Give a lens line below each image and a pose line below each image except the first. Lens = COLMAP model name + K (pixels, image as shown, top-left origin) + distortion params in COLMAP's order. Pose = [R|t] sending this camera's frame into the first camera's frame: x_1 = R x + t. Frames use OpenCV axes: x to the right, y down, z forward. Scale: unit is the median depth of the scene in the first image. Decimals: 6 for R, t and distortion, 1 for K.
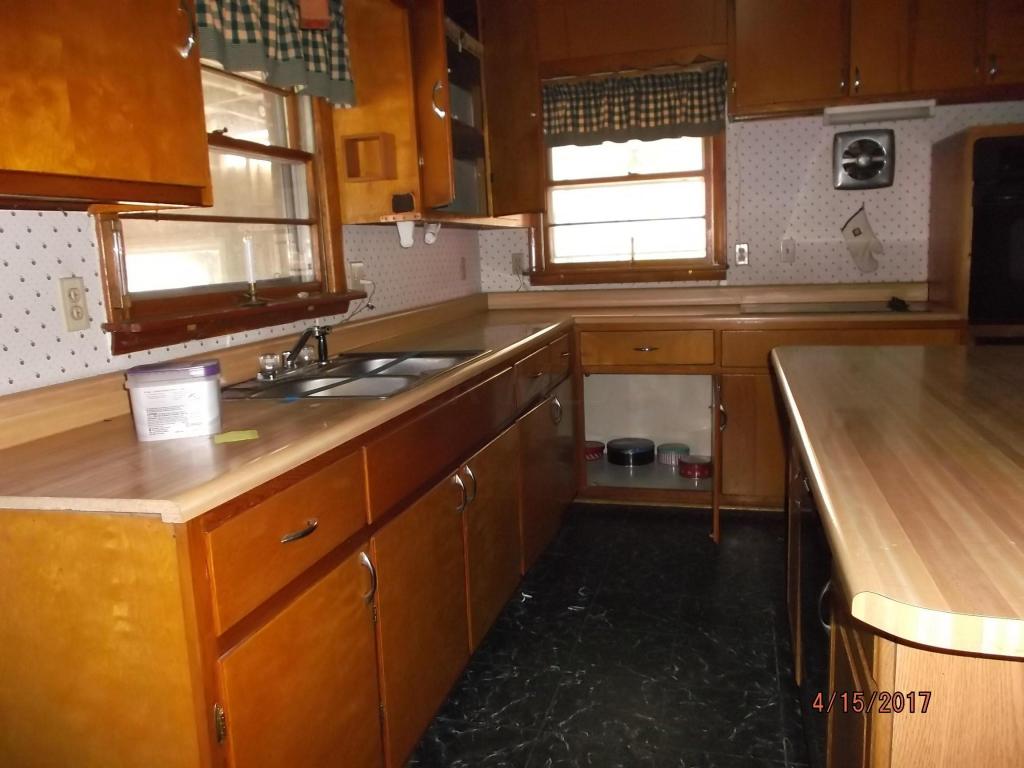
lens RADIAL K [[815.6, 0, 509.2], [0, 815.6, 376.0], [0, 0, 1]] dist [-0.003810, 0.002828]
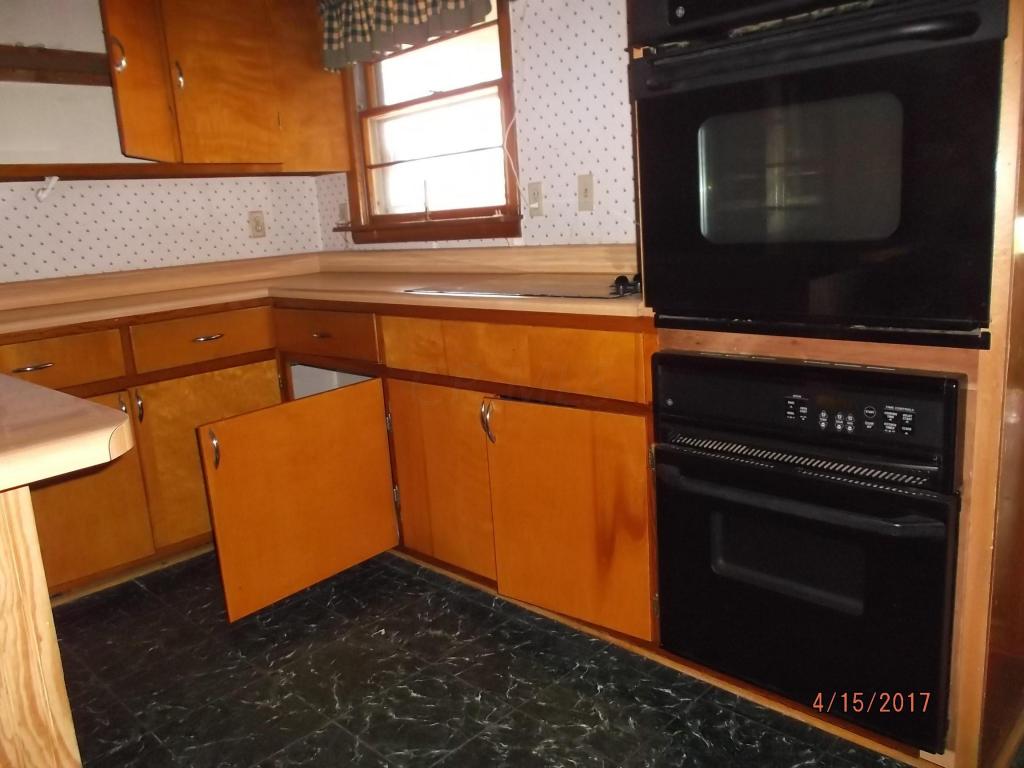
lens RADIAL K [[815.6, 0, 509.2], [0, 815.6, 376.0], [0, 0, 1]] dist [-0.003810, 0.002828]
pose [[0.857644, 0.081632, -0.507723, 0.606964], [-0.036949, 0.994550, 0.097490, -0.067452], [0.512914, -0.064852, 0.855987, 0.392556]]
